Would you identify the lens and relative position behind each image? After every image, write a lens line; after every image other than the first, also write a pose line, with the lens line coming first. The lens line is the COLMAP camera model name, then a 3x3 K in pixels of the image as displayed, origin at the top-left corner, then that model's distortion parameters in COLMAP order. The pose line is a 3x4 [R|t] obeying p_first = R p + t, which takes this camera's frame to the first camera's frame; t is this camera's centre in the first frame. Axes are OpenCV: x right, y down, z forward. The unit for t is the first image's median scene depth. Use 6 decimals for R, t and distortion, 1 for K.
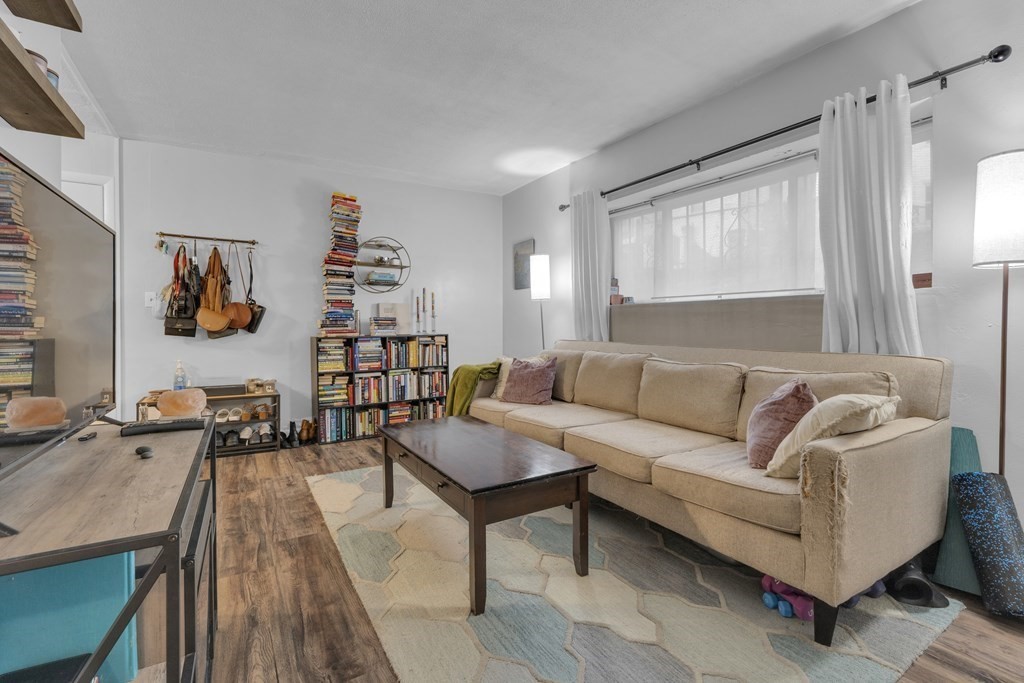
lens RADIAL K [[464.8, 0, 517.5], [0, 464.8, 329.4], [0, 0, 1]] dist [-0.004853, -0.000144]
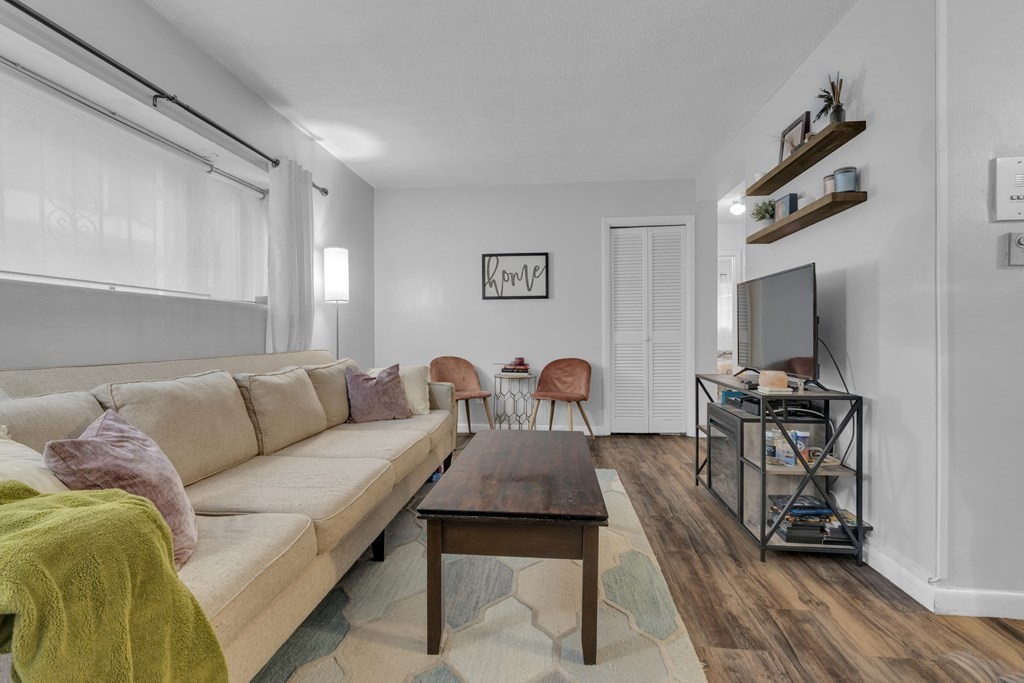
lens RADIAL K [[464.8, 0, 517.5], [0, 464.8, 329.4], [0, 0, 1]] dist [-0.004853, -0.000144]
pose [[-0.804838, 0.011779, 0.593377, -0.708010], [0.013677, 0.999906, -0.001298, -0.001359], [-0.593337, 0.007071, -0.804923, 1.963116]]
